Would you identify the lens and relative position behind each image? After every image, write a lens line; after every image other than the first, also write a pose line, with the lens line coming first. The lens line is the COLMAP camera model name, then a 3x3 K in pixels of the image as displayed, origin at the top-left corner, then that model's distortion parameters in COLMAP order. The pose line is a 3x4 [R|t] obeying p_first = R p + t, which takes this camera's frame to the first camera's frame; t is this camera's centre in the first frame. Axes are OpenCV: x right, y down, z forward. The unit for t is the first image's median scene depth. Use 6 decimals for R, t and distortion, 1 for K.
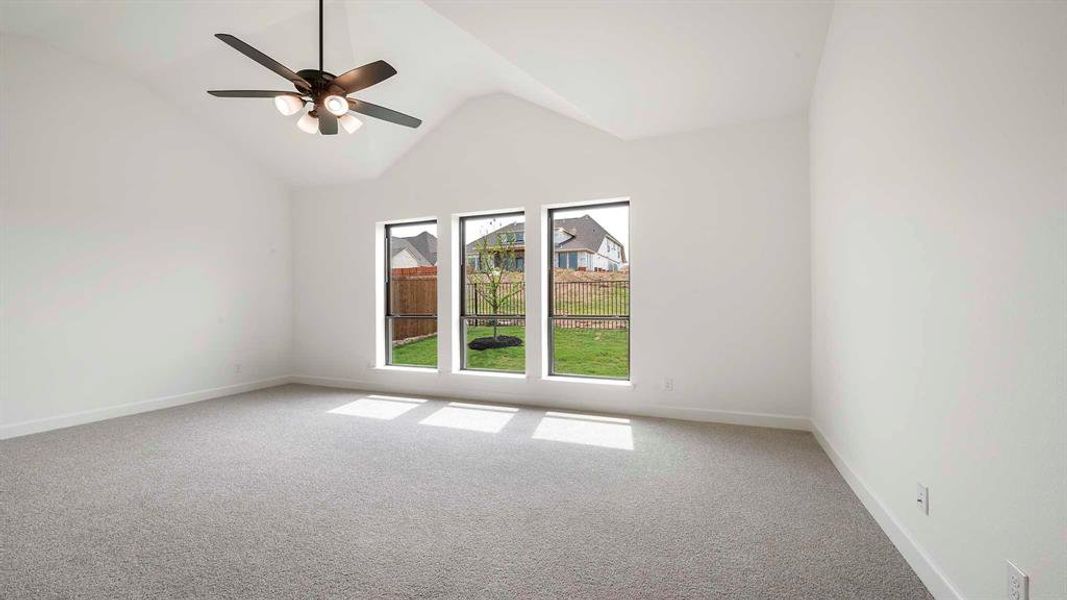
lens RADIAL K [[422.0, 0, 533.5], [0, 422.0, 300.0], [0, 0, 1]] dist [-0.016198, -0.000028]
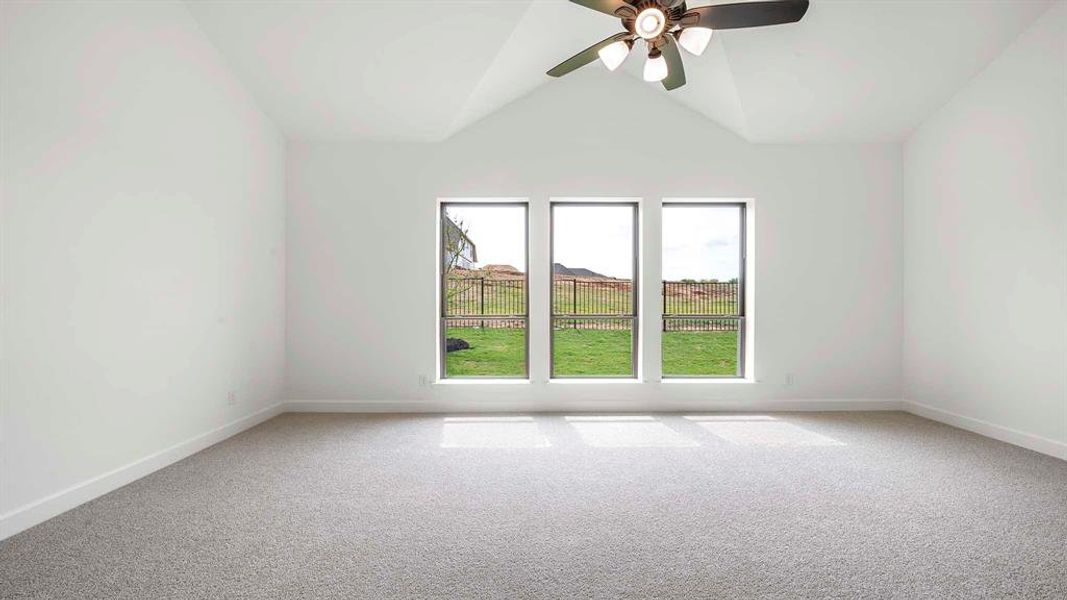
lens RADIAL K [[422.0, 0, 533.5], [0, 422.0, 300.0], [0, 0, 1]] dist [-0.016198, -0.000028]
pose [[0.923820, 0.004063, 0.382807, -0.171833], [-0.004908, 0.999987, 0.001230, 0.001148], [-0.382797, -0.003016, 0.923828, 0.069505]]
